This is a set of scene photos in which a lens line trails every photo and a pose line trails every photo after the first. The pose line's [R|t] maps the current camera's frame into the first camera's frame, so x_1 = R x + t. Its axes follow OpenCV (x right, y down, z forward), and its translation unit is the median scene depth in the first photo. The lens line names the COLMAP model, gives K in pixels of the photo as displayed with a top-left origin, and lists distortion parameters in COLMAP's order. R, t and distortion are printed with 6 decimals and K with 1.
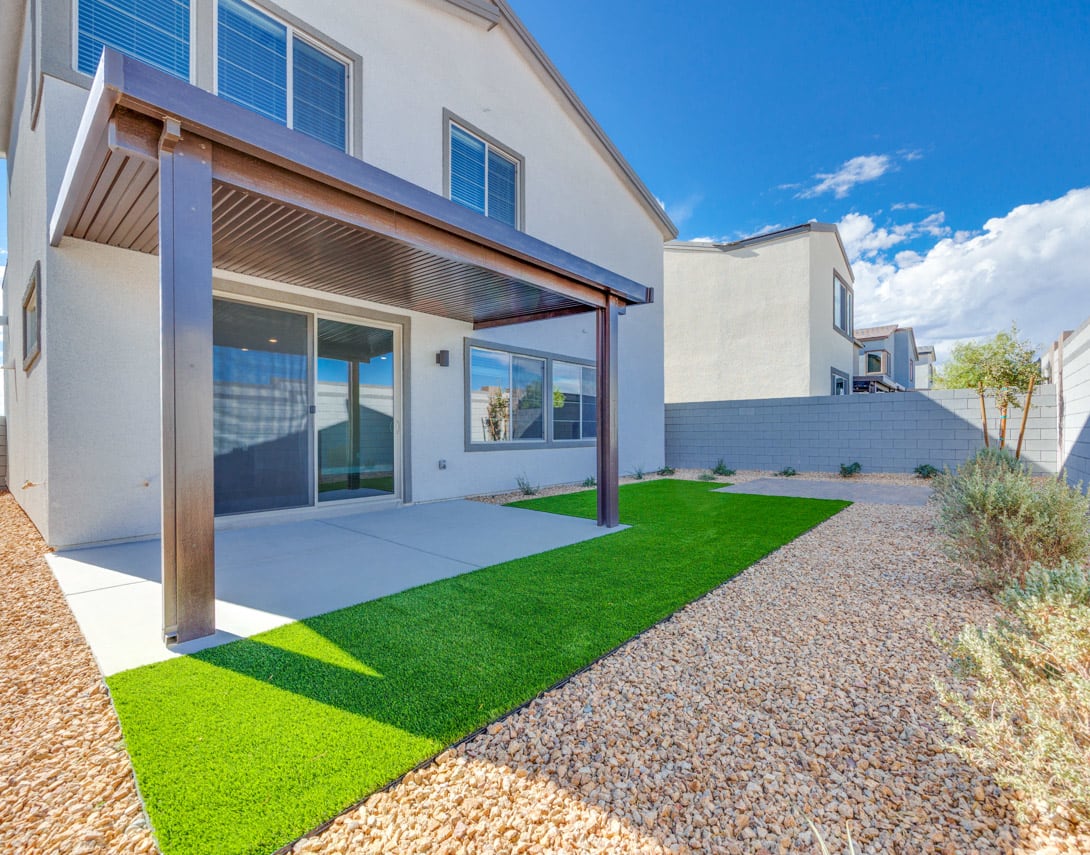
lens RADIAL K [[509.5, 0, 544.1], [0, 509.5, 442.6], [0, 0, 1]] dist [-0.001396, -0.000166]
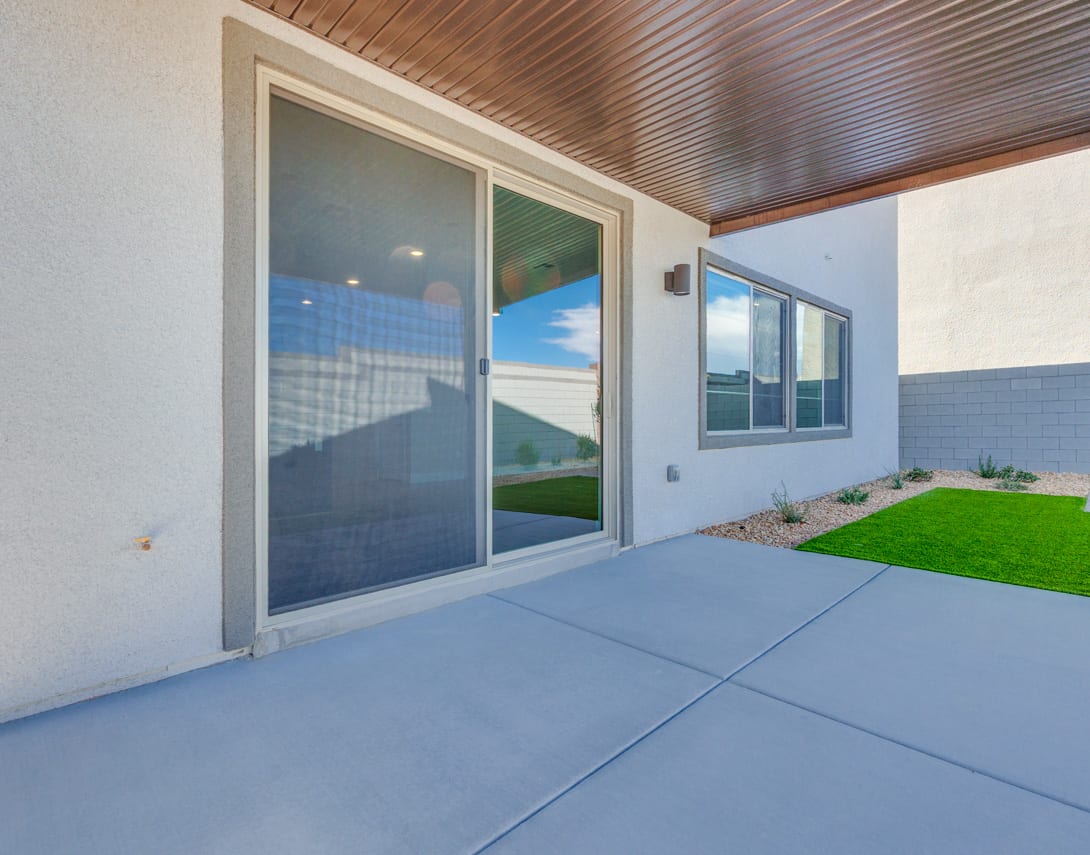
lens RADIAL K [[562.6, 0, 561.0], [0, 562.6, 423.2], [0, 0, 1]] dist [0.004162, 0.000682]
pose [[0.998754, -0.009753, -0.048951, -0.278451], [0.008637, 0.999699, -0.022961, 0.001760], [0.049160, 0.022510, 0.998537, 0.365781]]
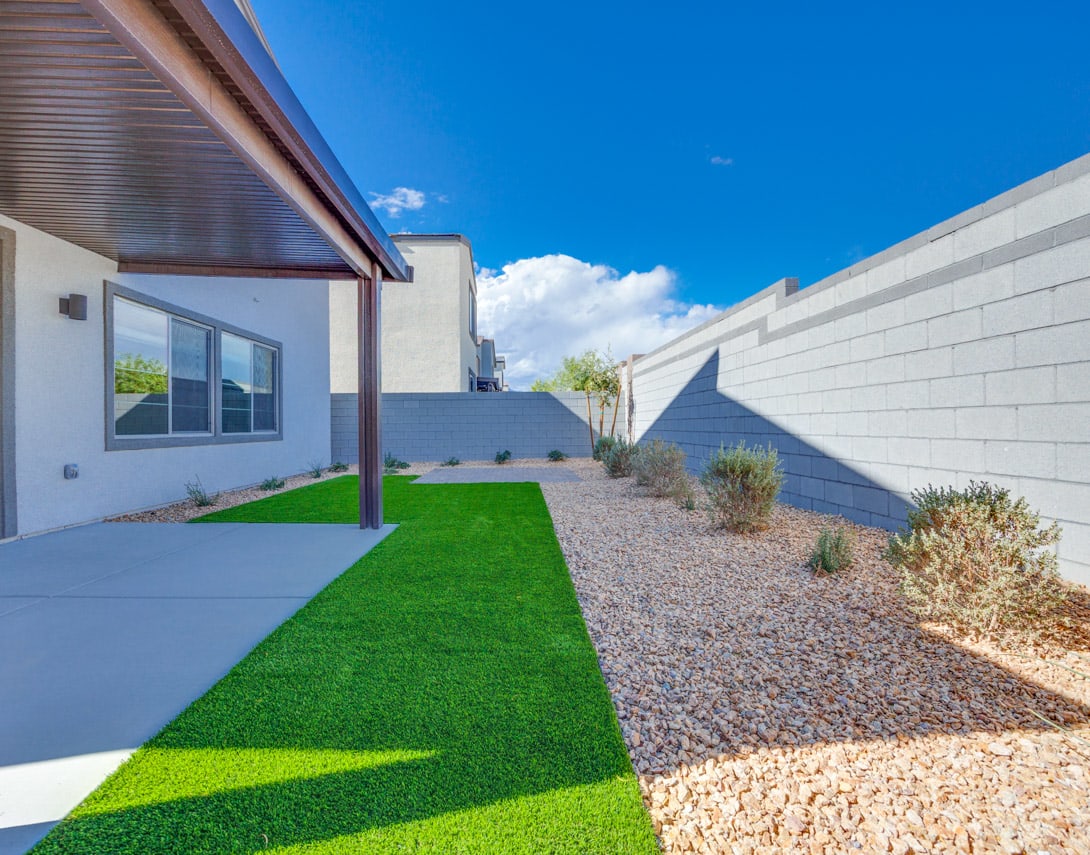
lens RADIAL K [[523.3, 0, 535.7], [0, 523.3, 433.5], [0, 0, 1]] dist [-0.002921, 0.000247]
pose [[0.730662, -0.010006, 0.682666, -0.211045], [0.017067, 0.999848, -0.003612, 0.007310], [-0.682526, 0.014290, 0.730721, 0.111872]]
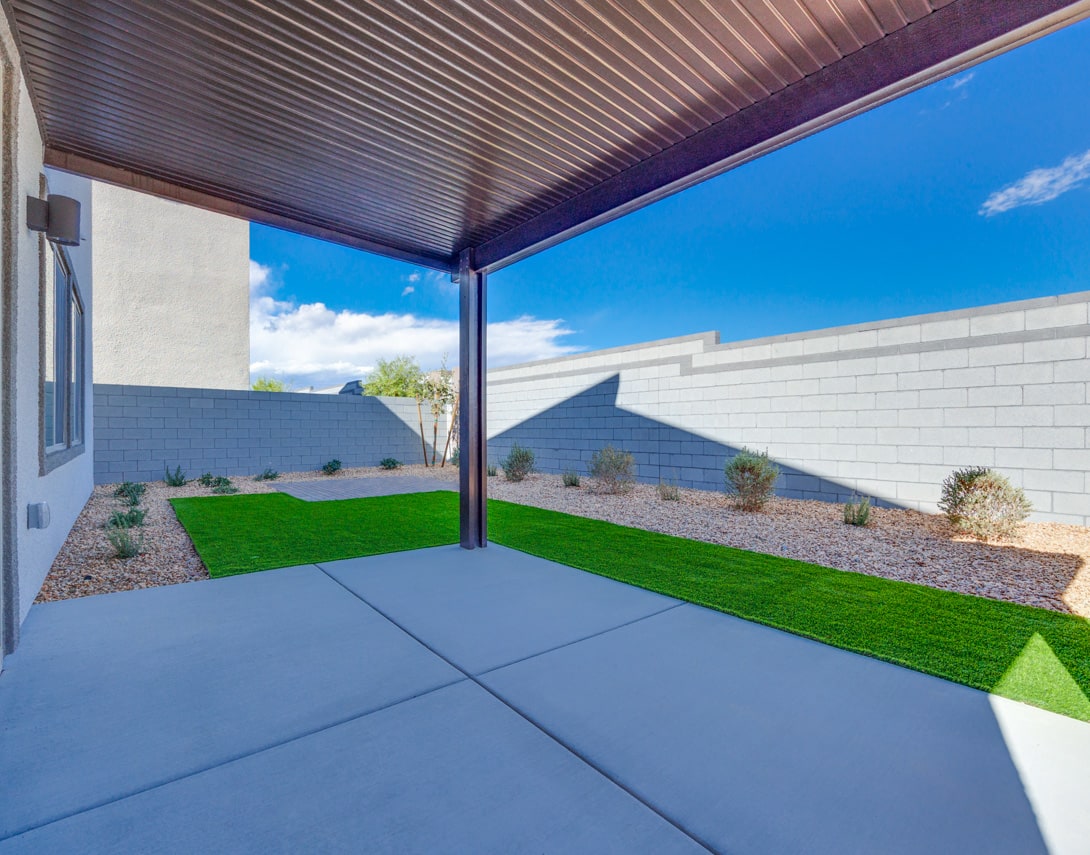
lens RADIAL K [[509.5, 0, 544.1], [0, 509.5, 442.6], [0, 0, 1]] dist [-0.001396, -0.000166]
pose [[0.138093, -0.018350, 0.990249, -0.493390], [0.017699, 0.999714, 0.016057, -0.007772], [-0.990261, 0.015309, 0.138379, 0.590441]]
